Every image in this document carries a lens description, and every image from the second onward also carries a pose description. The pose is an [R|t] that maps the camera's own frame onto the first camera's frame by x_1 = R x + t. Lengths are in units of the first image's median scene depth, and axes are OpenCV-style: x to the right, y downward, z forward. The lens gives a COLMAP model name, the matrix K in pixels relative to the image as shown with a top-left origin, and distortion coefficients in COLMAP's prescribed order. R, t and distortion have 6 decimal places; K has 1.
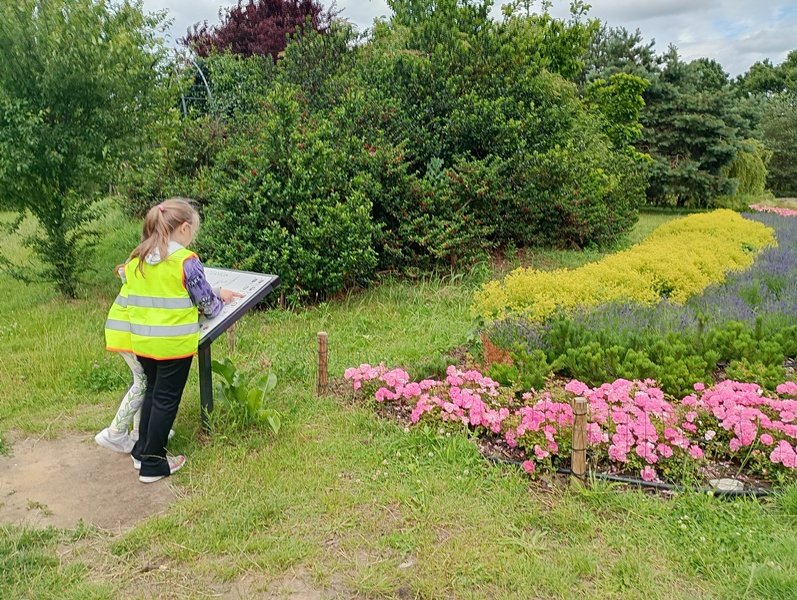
lens RADIAL K [[658.7, 0, 398.5], [0, 658.7, 300.0], [0, 0, 1]] dist [0.038997, -0.012085]
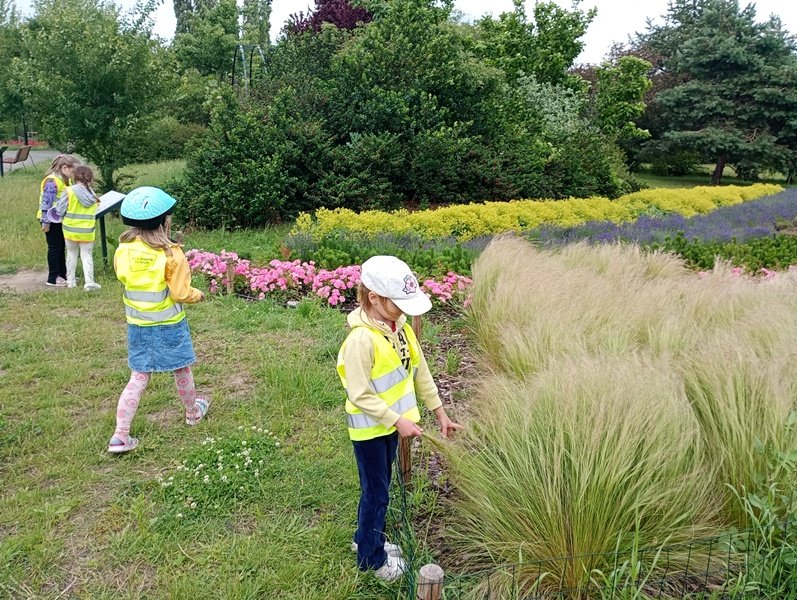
lens RADIAL K [[662.0, 0, 394.3], [0, 662.0, 299.3], [0, 0, 1]] dist [0.025837, -0.014199]
pose [[0.973025, 0.079608, -0.216528, 0.404759], [-0.068237, 0.995893, 0.059507, 0.040446], [0.220376, -0.043127, 0.974461, -0.313249]]
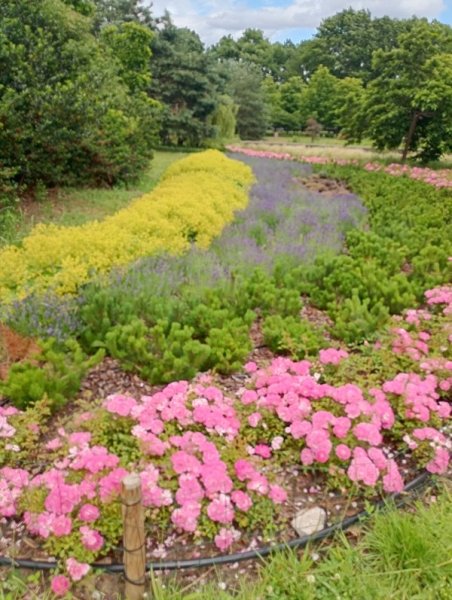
lens RADIAL K [[495.9, 0, 223.9], [0, 495.9, 307.8], [0, 0, 1]] dist [0.038997, -0.012085]
pose [[0.883701, -0.125157, 0.451008, 0.051304], [0.042060, 0.980922, 0.189797, -0.034279], [-0.466158, -0.148755, 0.872106, 0.183372]]
